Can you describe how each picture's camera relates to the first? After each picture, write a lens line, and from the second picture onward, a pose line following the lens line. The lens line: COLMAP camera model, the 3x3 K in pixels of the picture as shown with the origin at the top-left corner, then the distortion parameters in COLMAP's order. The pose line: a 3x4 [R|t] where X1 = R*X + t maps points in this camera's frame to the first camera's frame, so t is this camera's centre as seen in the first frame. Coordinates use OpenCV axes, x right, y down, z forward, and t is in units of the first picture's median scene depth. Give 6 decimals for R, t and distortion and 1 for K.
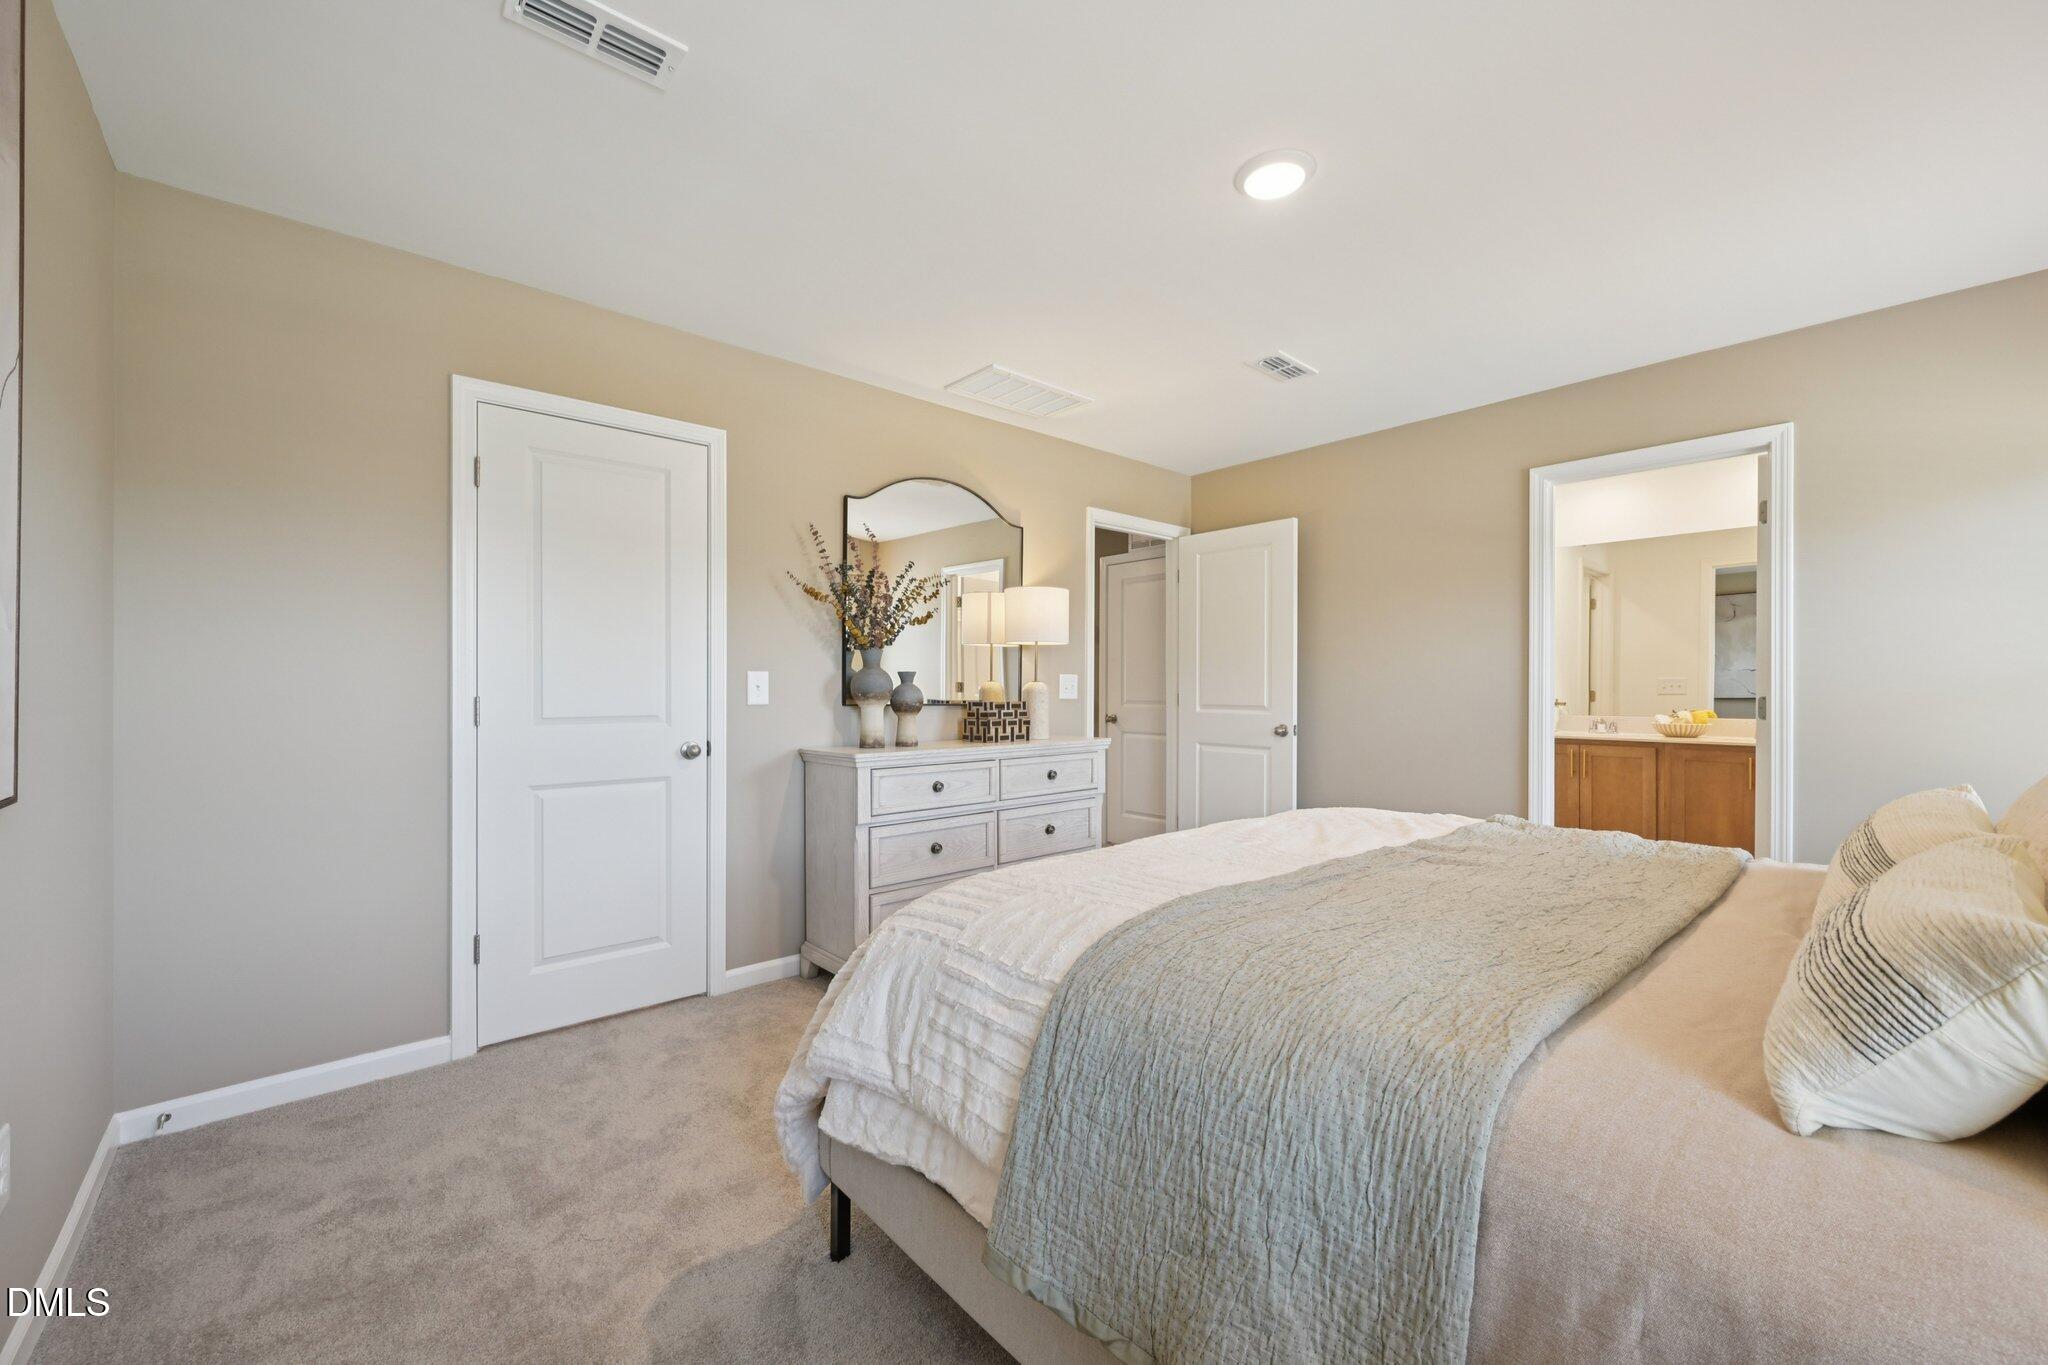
lens RADIAL K [[803.5, 0, 1043.6], [0, 803.5, 694.9], [0, 0, 1]] dist [-0.000844, -0.000480]
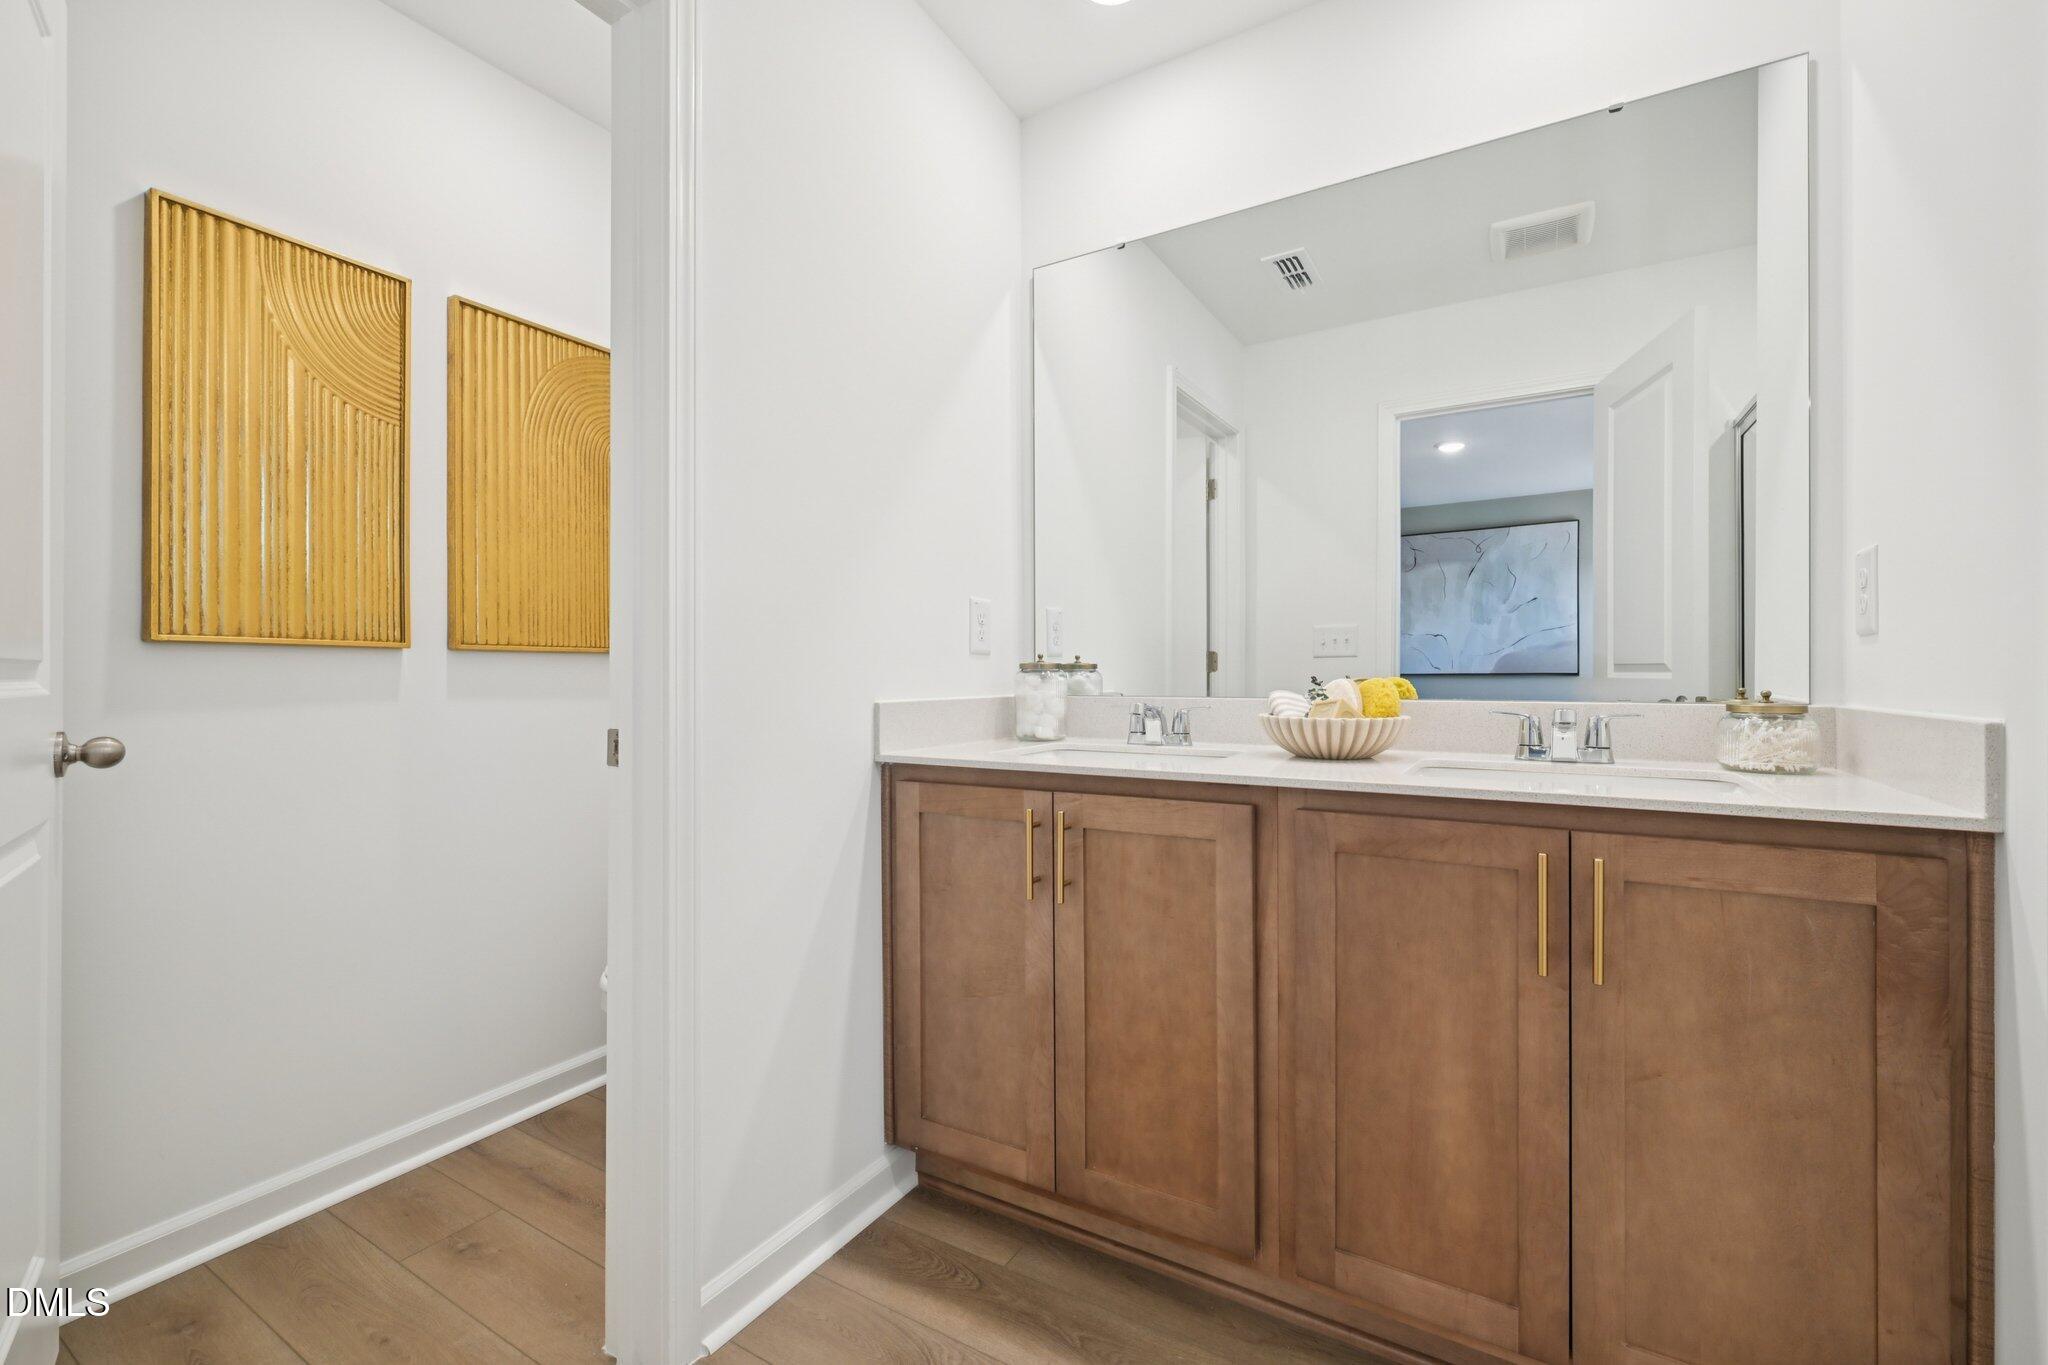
lens RADIAL K [[875.5, 0, 1009.6], [0, 875.5, 673.6], [0, 0, 1]] dist [0.004422, 0.000052]
pose [[0.961038, -0.003817, 0.276390, 0.590466], [0.006447, 0.999942, -0.008609, 0.020516], [-0.276341, 0.010056, 0.961007, 0.719159]]
